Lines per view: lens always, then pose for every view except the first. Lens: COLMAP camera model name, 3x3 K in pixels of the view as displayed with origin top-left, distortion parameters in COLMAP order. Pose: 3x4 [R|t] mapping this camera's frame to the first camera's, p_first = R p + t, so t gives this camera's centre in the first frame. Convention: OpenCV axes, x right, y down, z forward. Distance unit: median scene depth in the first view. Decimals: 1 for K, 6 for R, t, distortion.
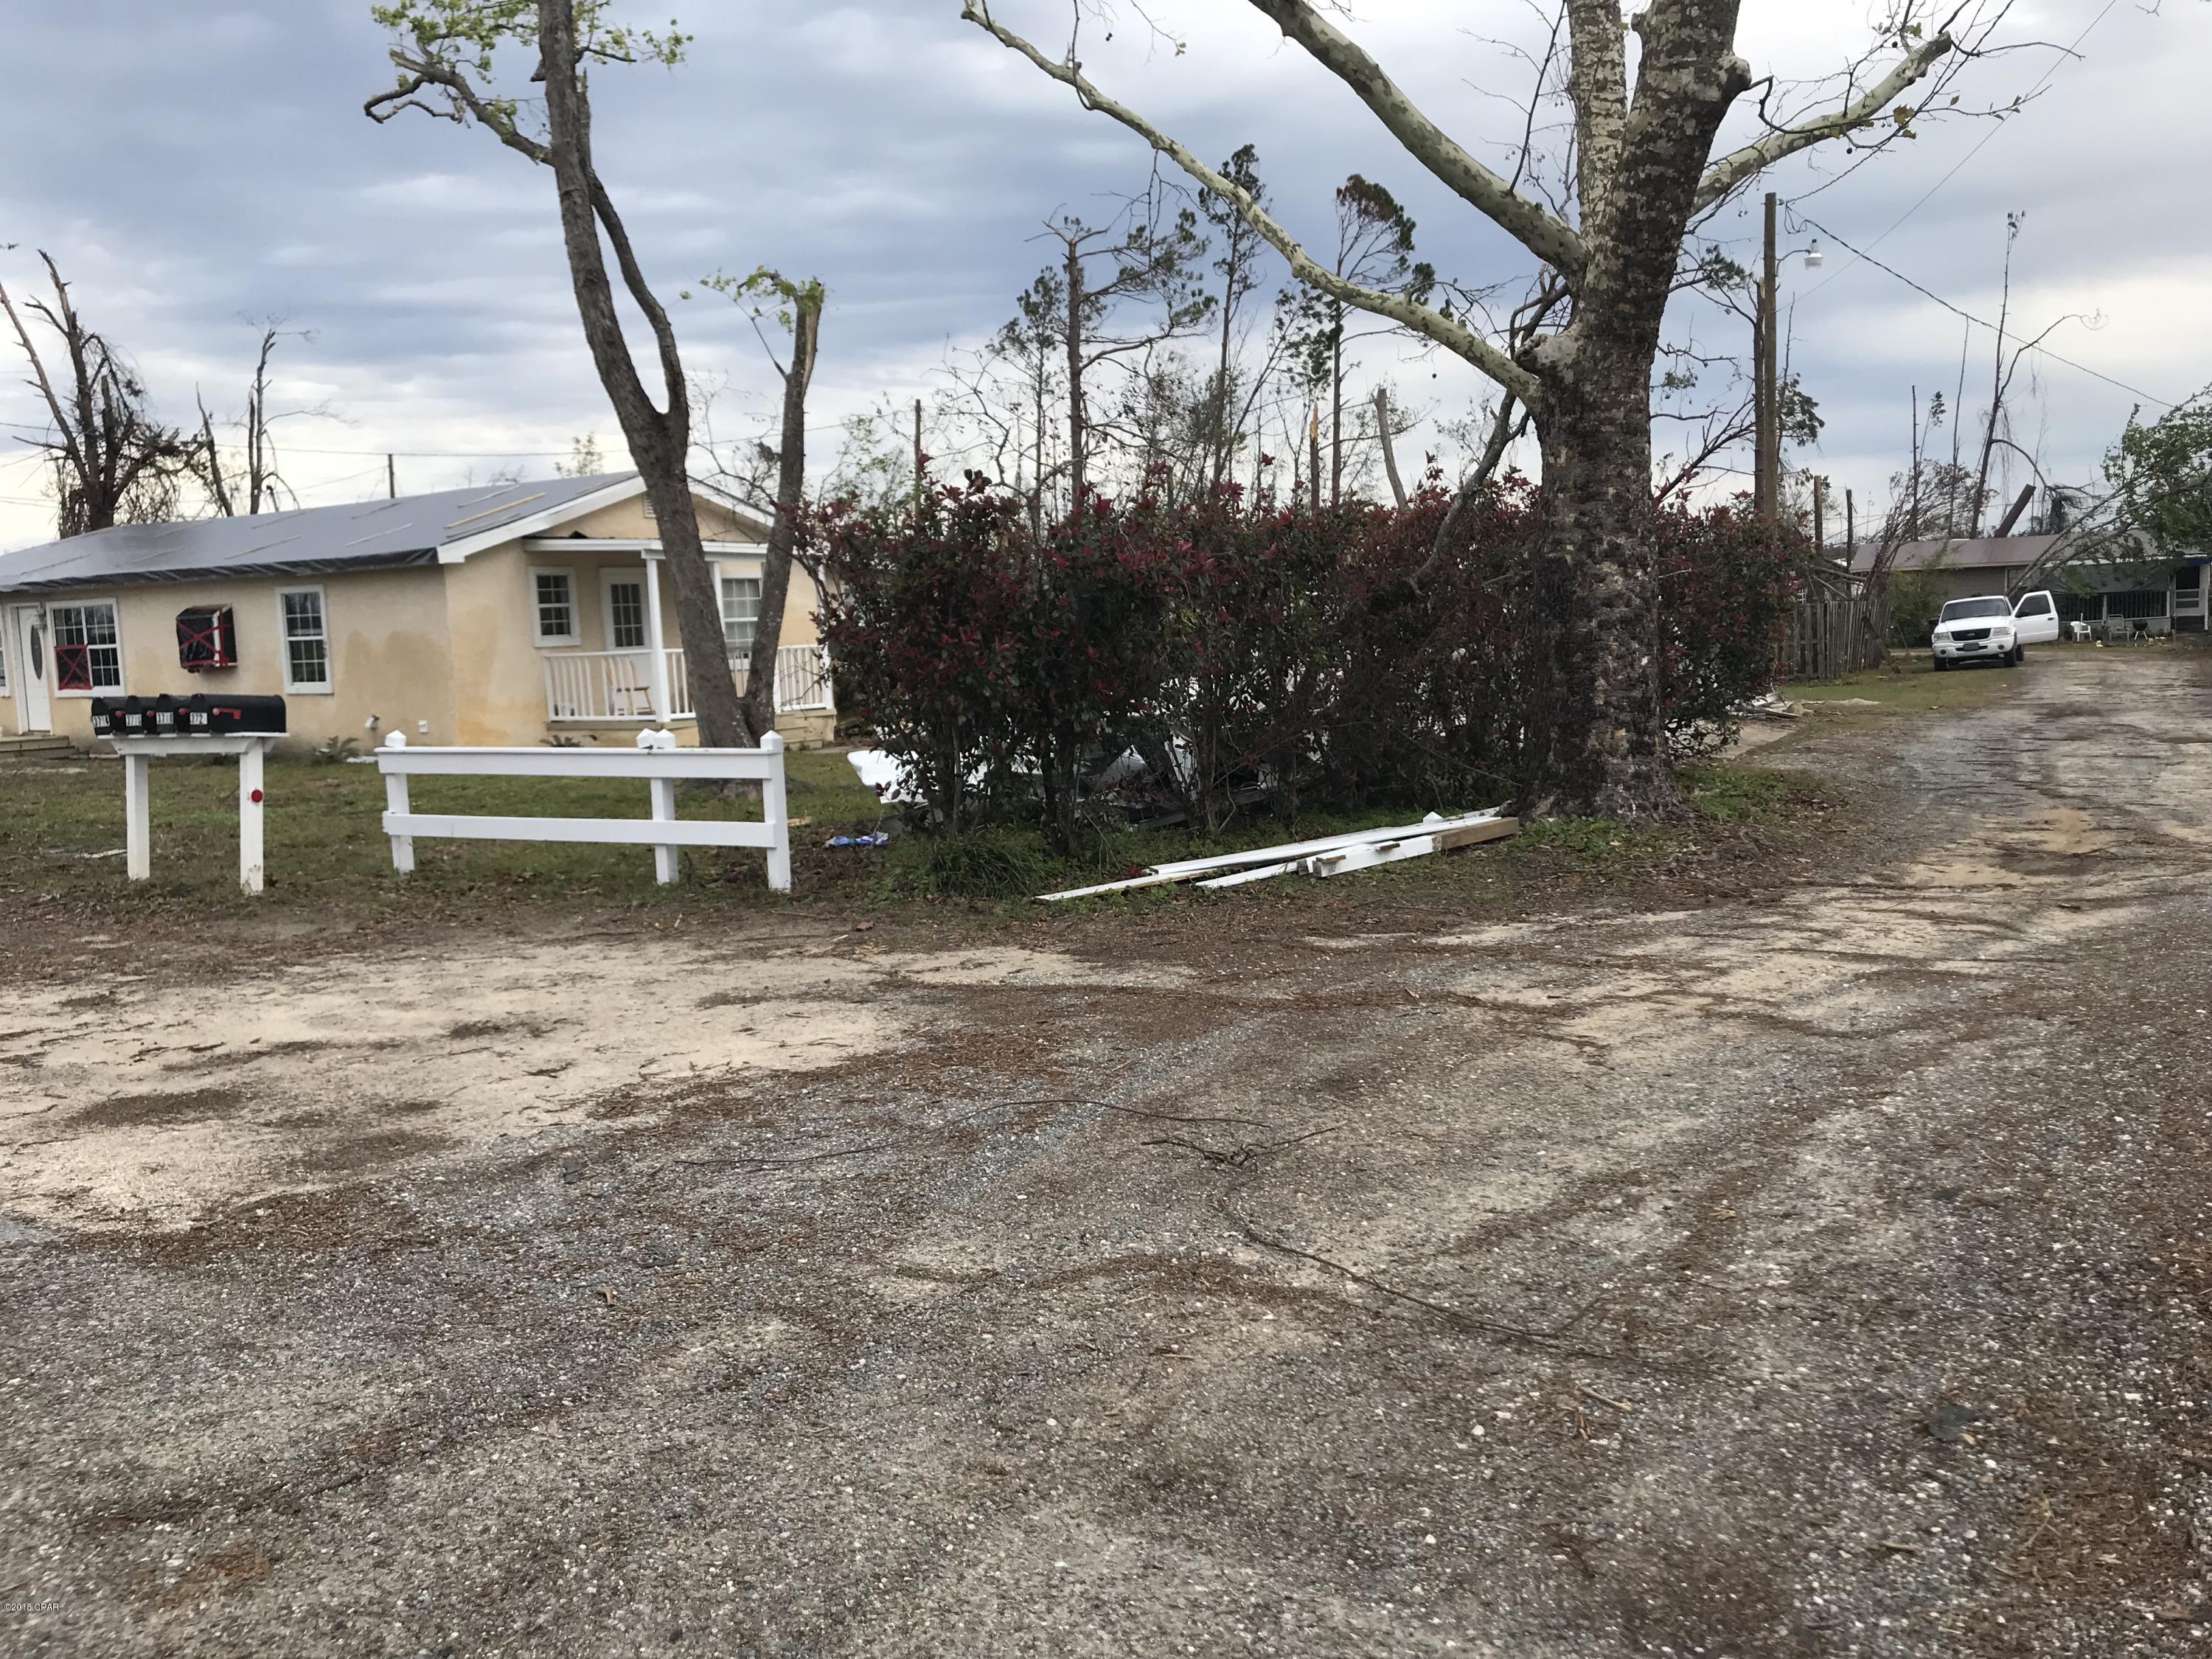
lens RADIAL K [[1827.8, 0, 1106.0], [0, 1827.8, 829.5], [0, 0, 1]] dist [-0.000677, -0.009407]
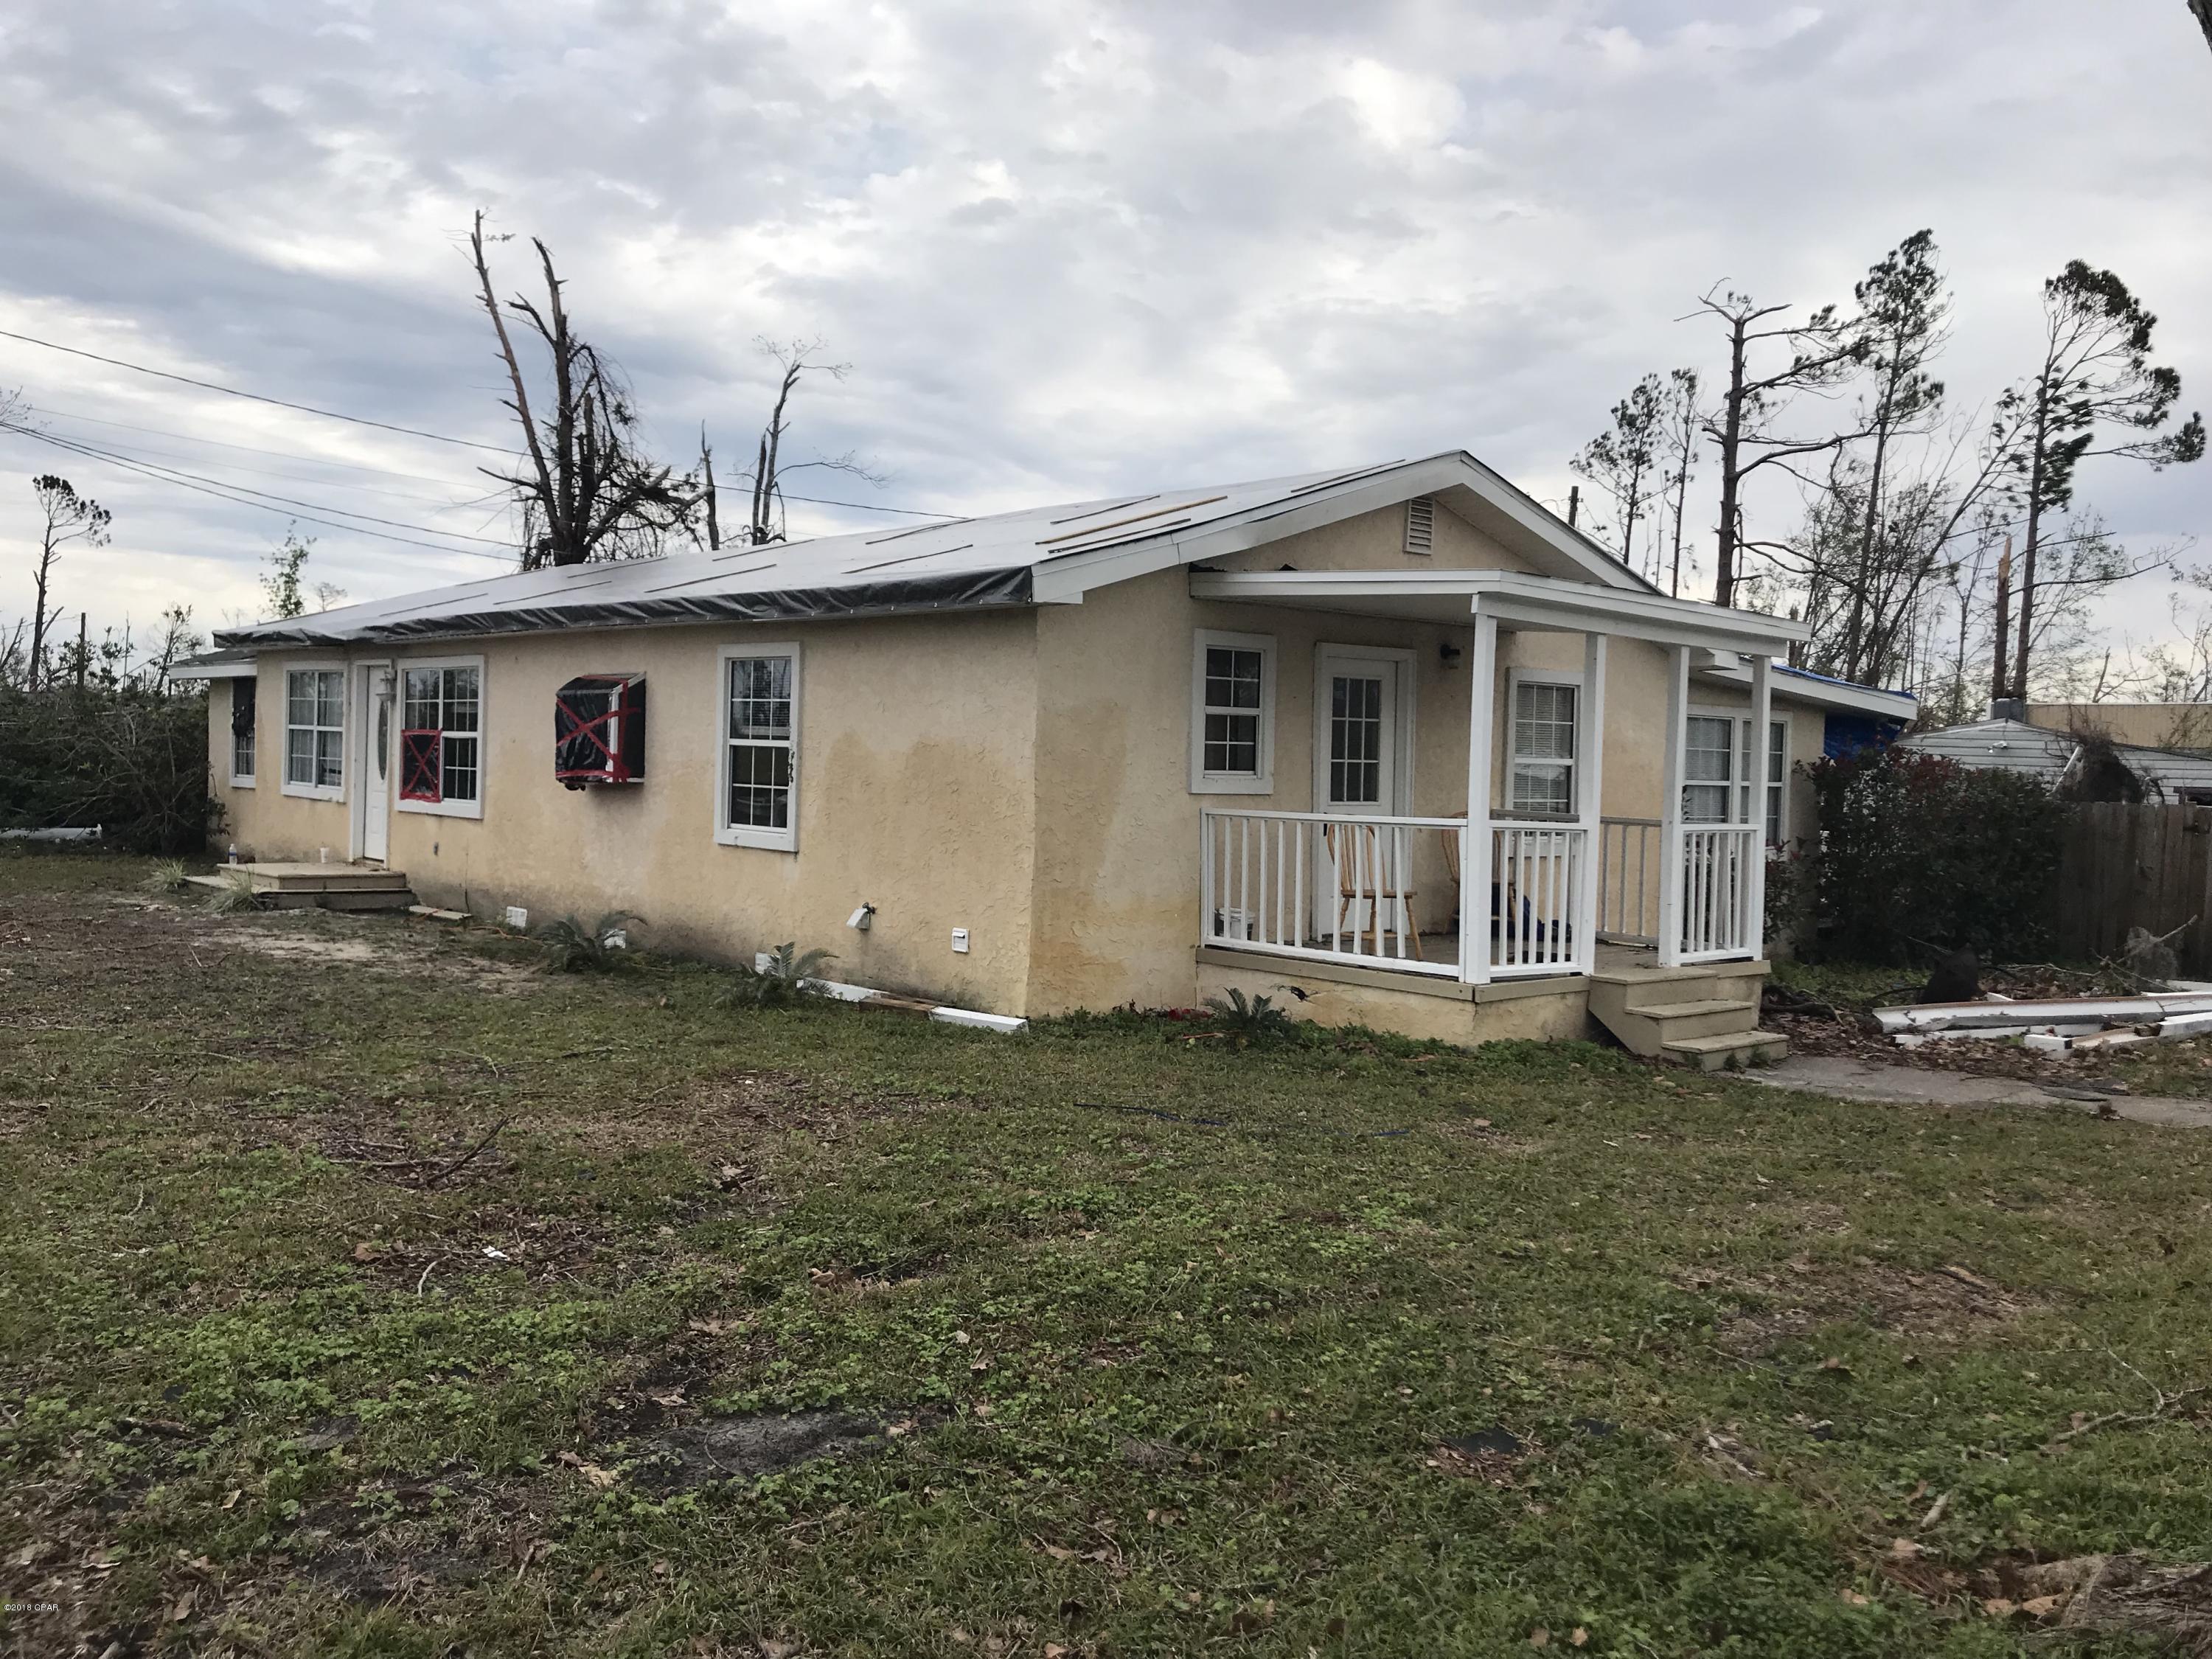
lens RADIAL K [[1811.9, 0, 1106.0], [0, 1811.9, 829.5], [0, 0, 1]] dist [-0.084976, 0.109668]
pose [[0.966580, 0.078346, -0.244100, -0.129233], [-0.096935, 0.993161, -0.065078, -0.033799], [0.237332, 0.086565, 0.967564, 0.316951]]
